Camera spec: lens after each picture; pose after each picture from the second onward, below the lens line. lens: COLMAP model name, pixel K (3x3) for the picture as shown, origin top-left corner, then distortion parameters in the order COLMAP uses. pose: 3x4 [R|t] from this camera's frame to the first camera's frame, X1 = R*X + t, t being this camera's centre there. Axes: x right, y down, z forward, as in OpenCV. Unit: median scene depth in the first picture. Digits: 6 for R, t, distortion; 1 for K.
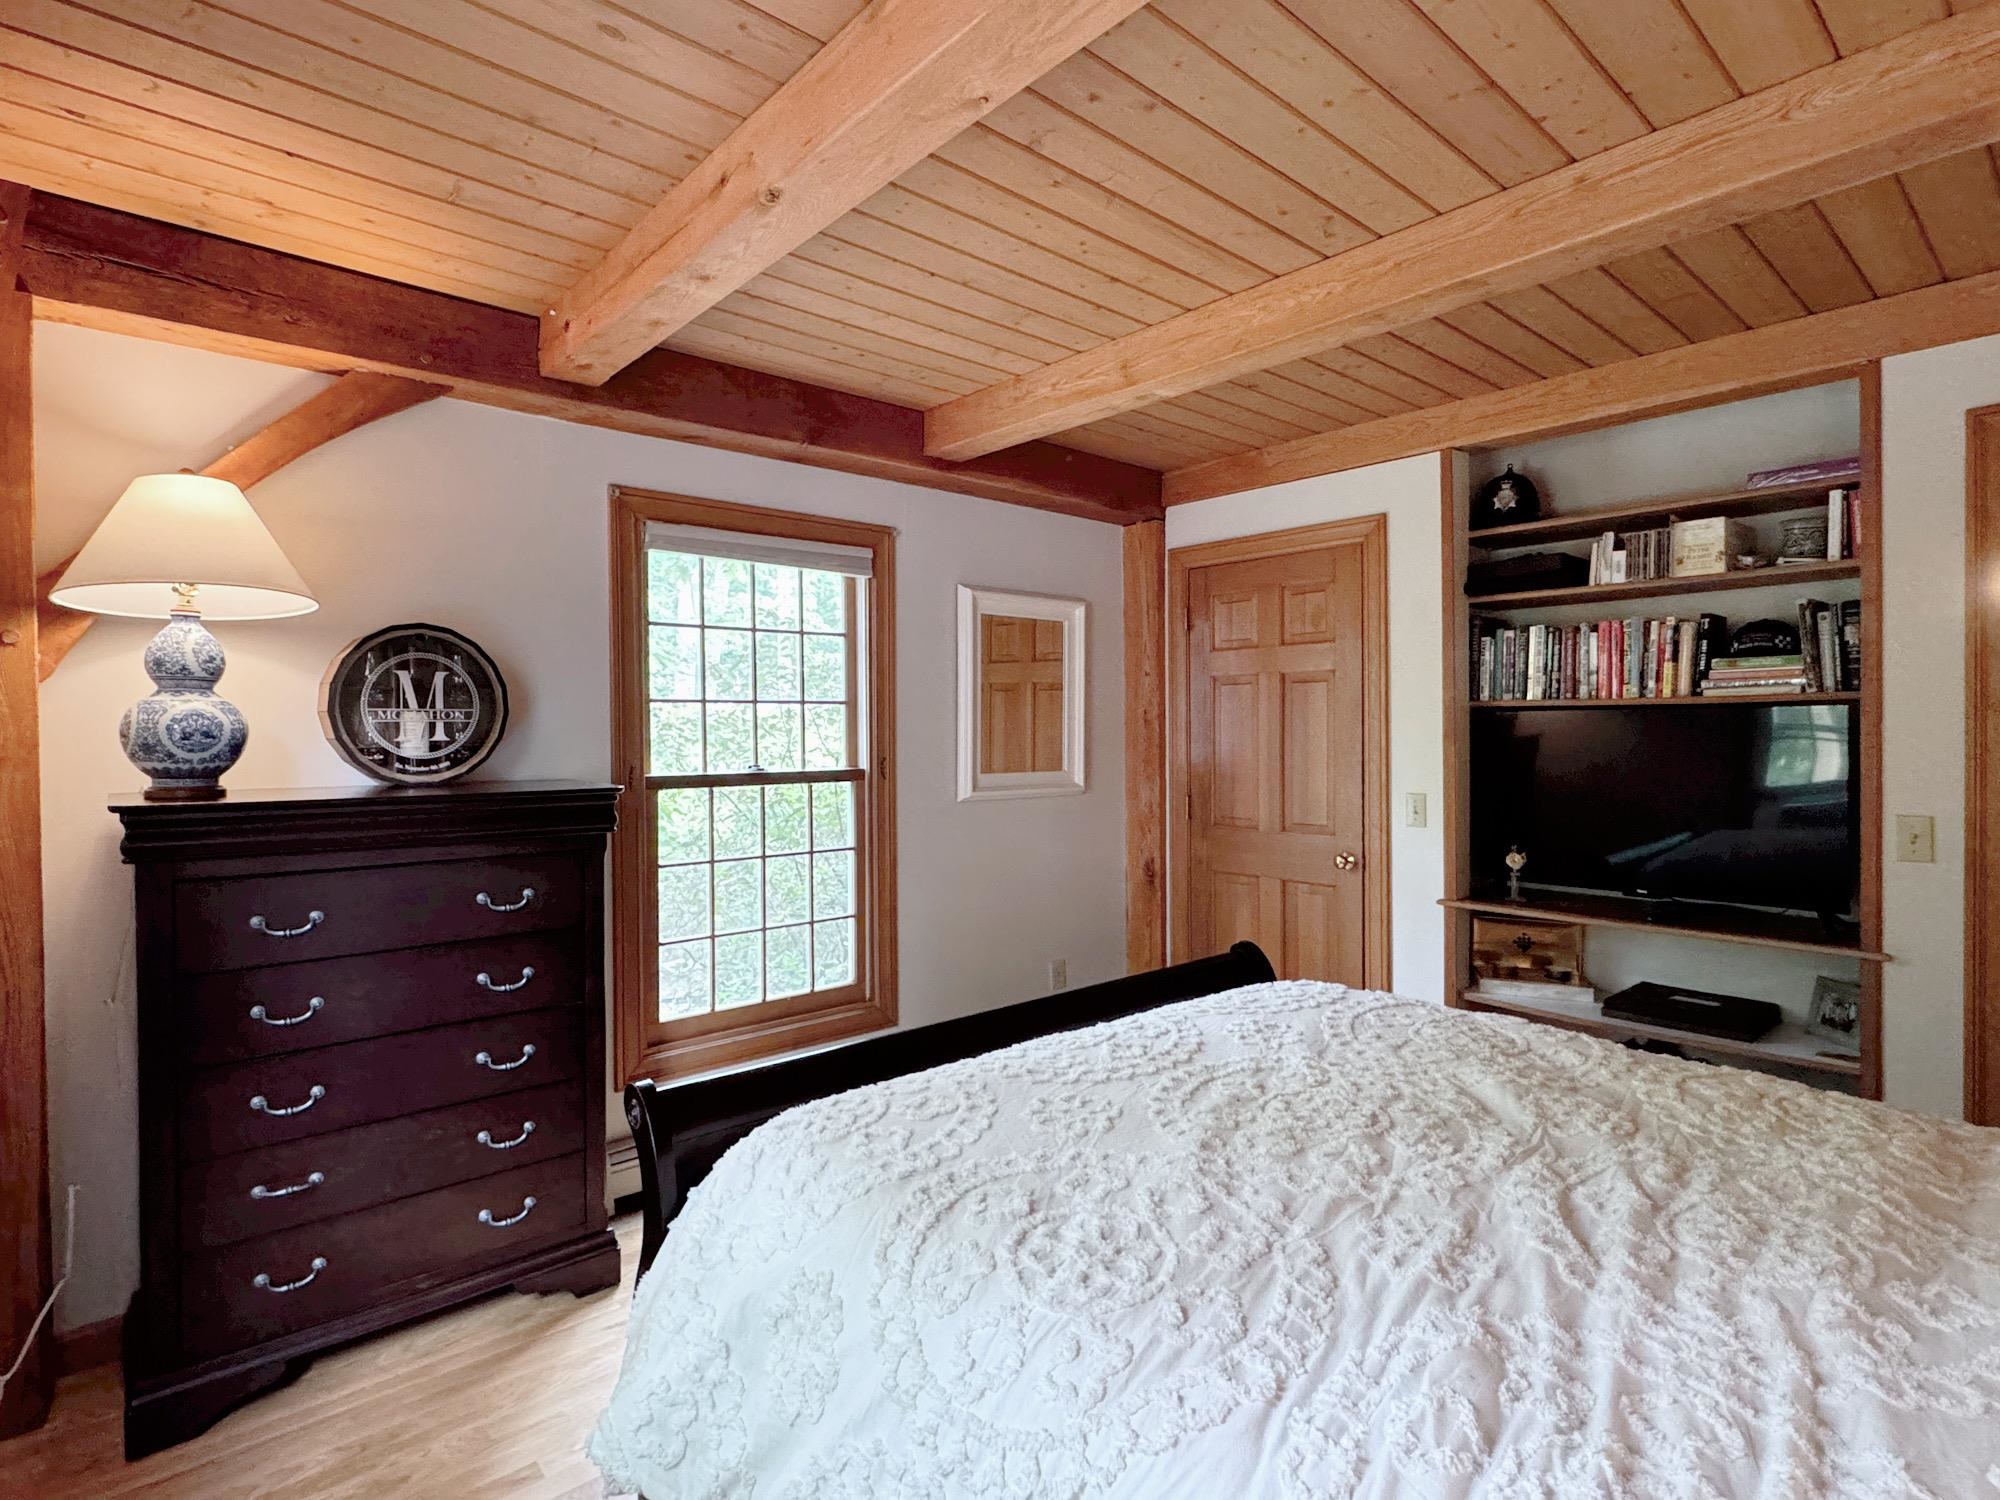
lens RADIAL K [[1014.0, 0, 993.8], [0, 1014.0, 743.6], [0, 0, 1]] dist [-0.001939, 0.000064]
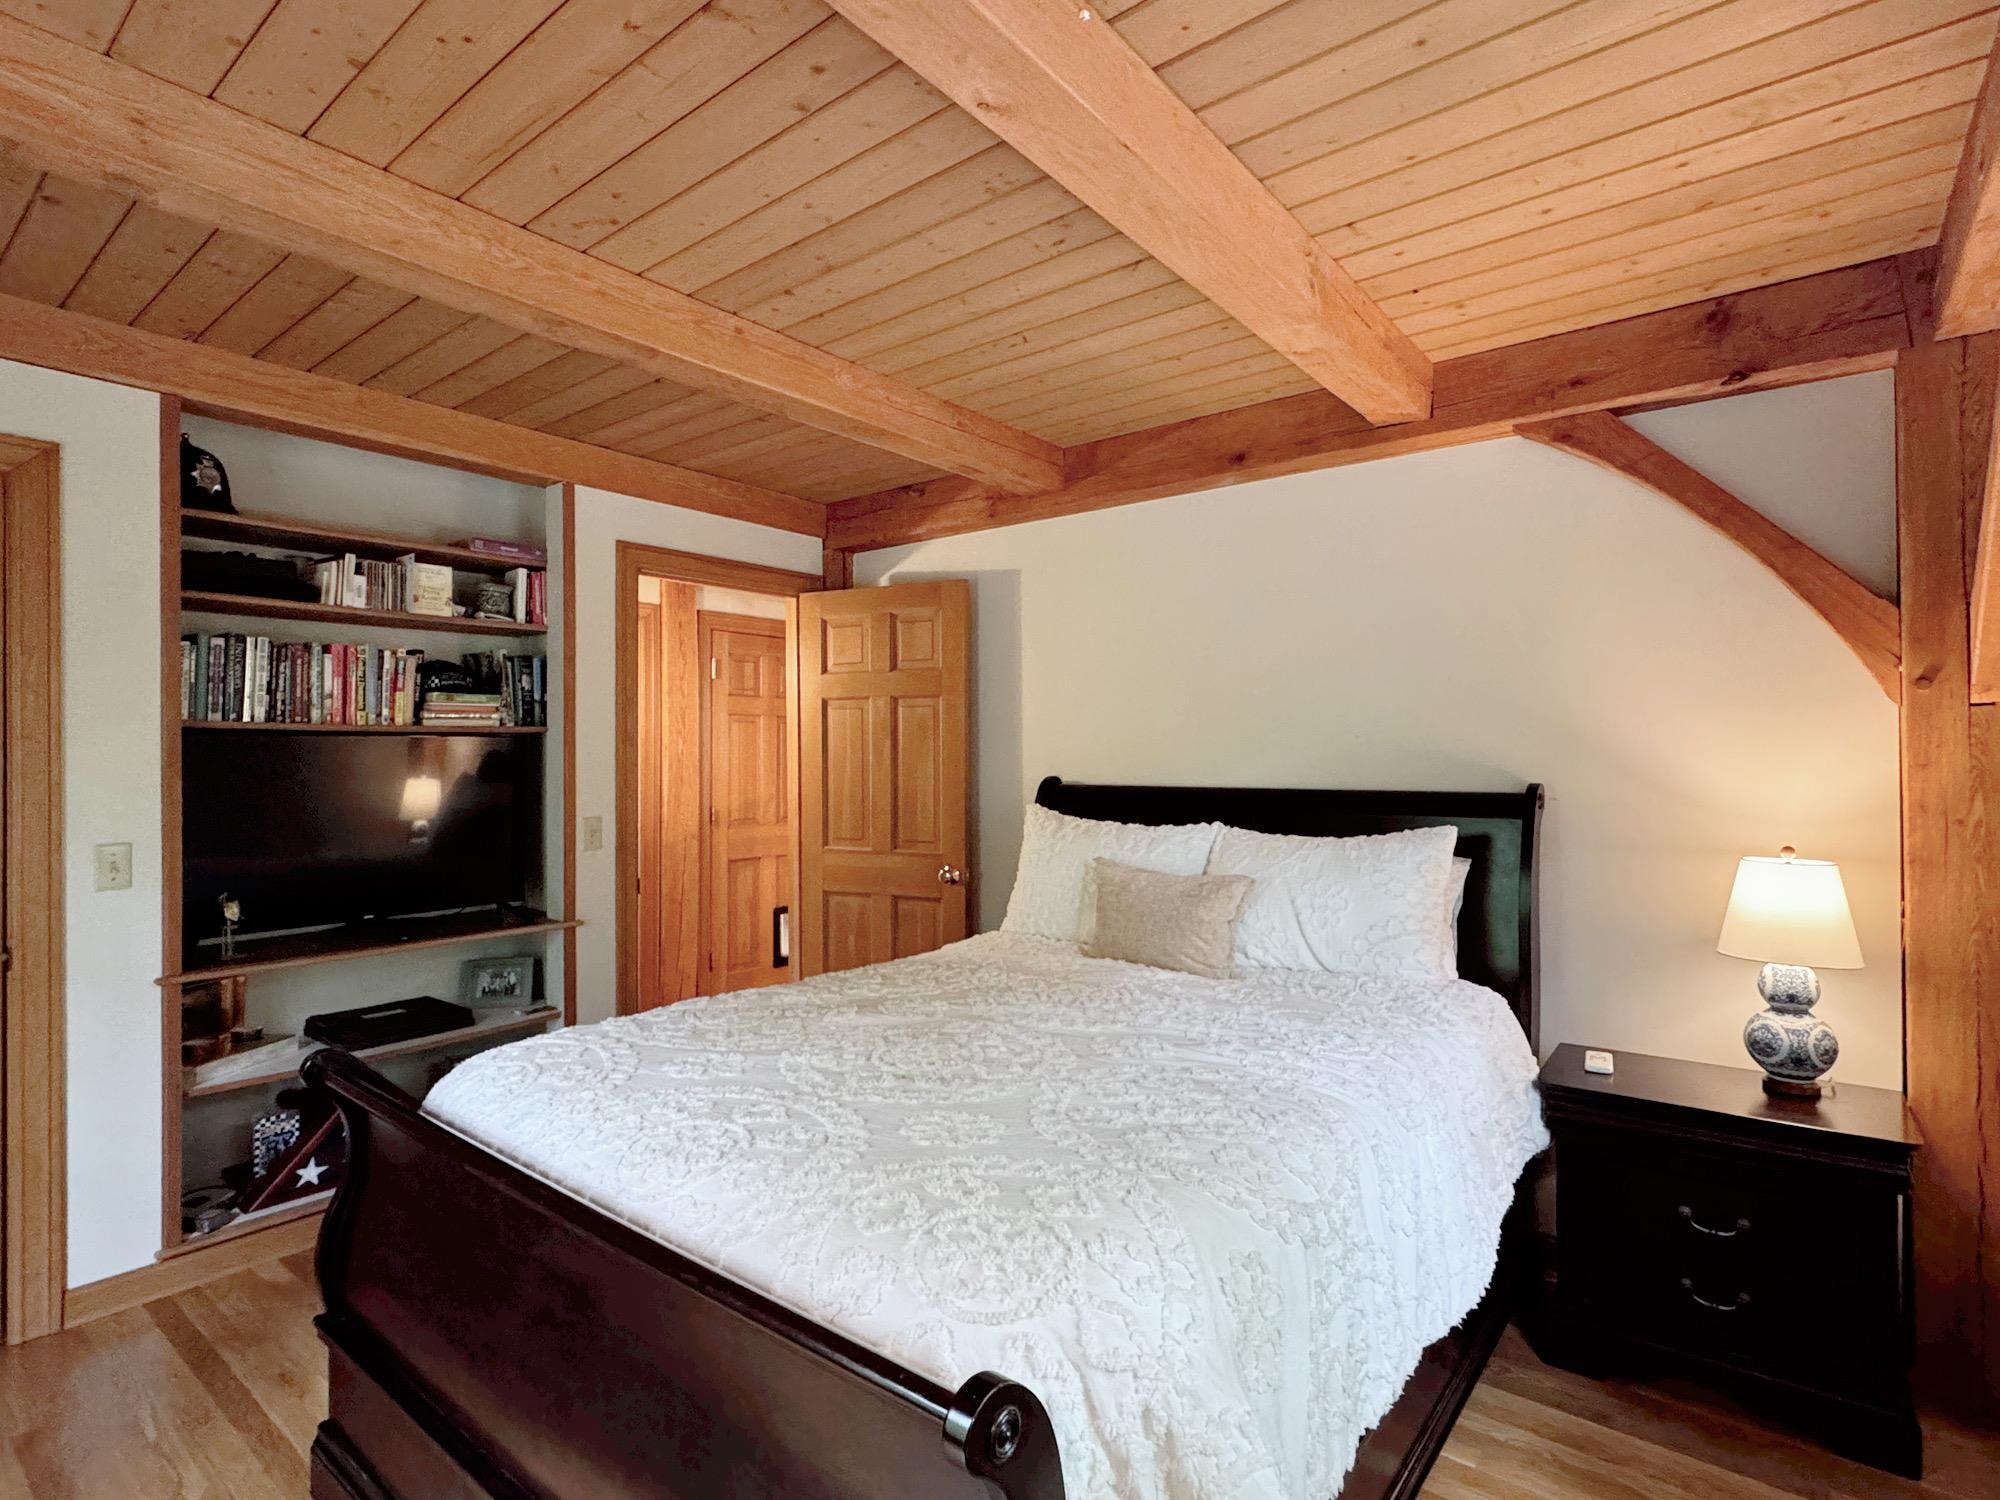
lens RADIAL K [[1011.6, 0, 1003.5], [0, 1011.6, 752.5], [0, 0, 1]] dist [-0.001522, 0.000596]
pose [[-0.178186, 0.004074, 0.983988, -0.469479], [0.015185, 0.999884, -0.001390, -0.006287], [-0.983880, 0.014694, -0.178228, 0.564941]]
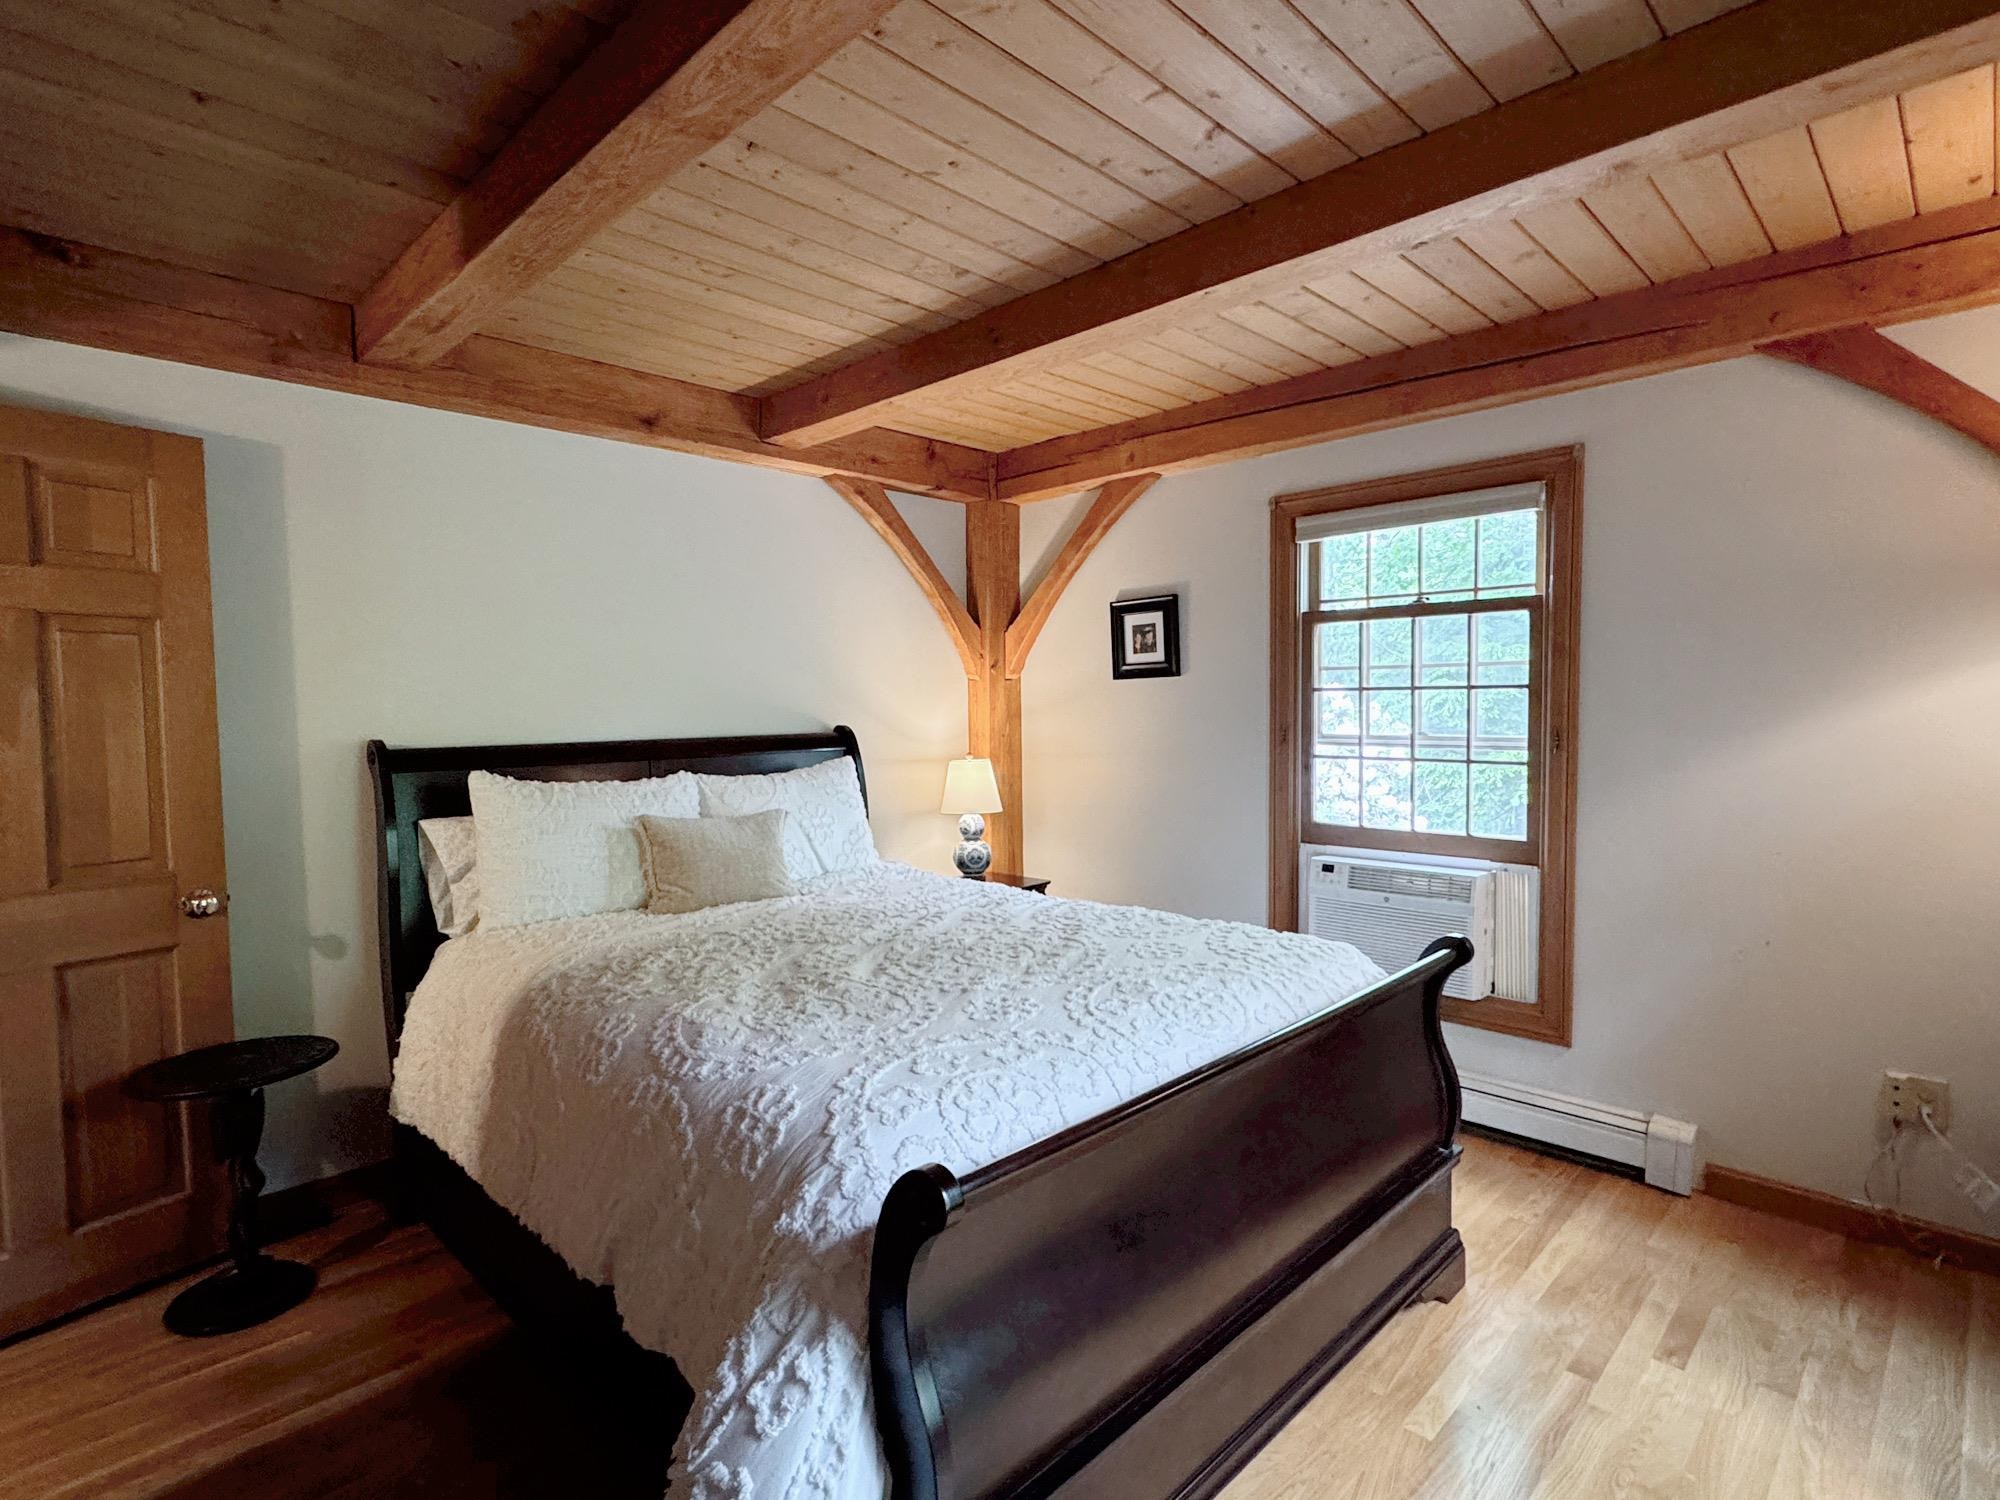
lens RADIAL K [[1014.0, 0, 993.8], [0, 1014.0, 743.6], [0, 0, 1]] dist [-0.001939, 0.000064]
pose [[-0.997684, 0.018917, -0.065341, 0.210339], [0.015547, 0.998542, 0.051699, -0.013664], [0.066224, 0.050563, -0.996523, 1.247118]]
